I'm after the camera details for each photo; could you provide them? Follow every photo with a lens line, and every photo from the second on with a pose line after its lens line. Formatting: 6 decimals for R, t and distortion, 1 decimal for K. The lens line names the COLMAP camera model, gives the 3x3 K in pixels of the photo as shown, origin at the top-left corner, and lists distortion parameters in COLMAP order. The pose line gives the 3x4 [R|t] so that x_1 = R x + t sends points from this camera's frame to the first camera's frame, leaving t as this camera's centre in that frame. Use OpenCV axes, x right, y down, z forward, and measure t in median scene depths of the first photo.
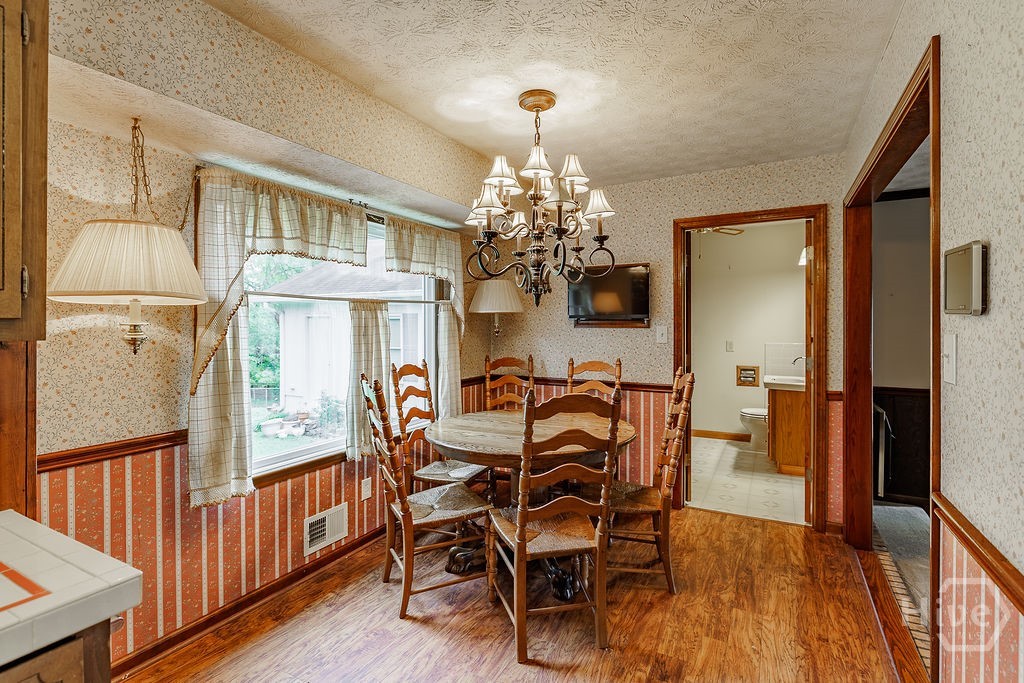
lens RADIAL K [[487.7, 0, 513.8], [0, 487.7, 329.1], [0, 0, 1]] dist [0.000434, 0.000167]
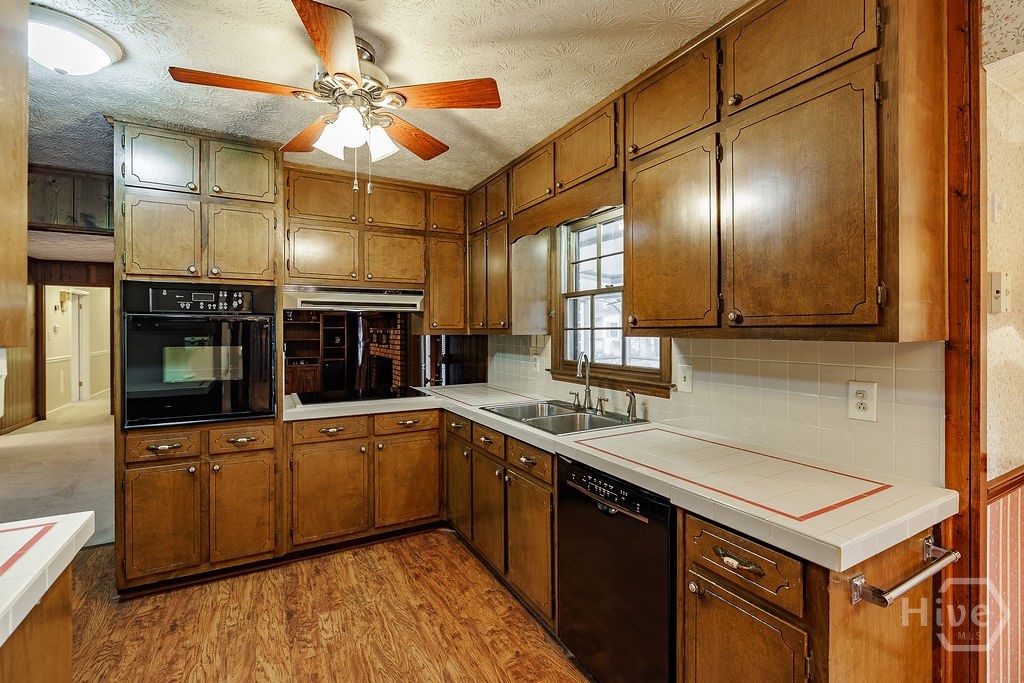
lens RADIAL K [[451.8, 0, 511.5], [0, 451.8, 332.0], [0, 0, 1]] dist [-0.000504, 0.000258]
pose [[-0.528579, 0.004368, -0.848873, 0.478581], [-0.003384, 0.999968, 0.007252, -0.006262], [0.848877, 0.006706, -0.528547, 0.801774]]
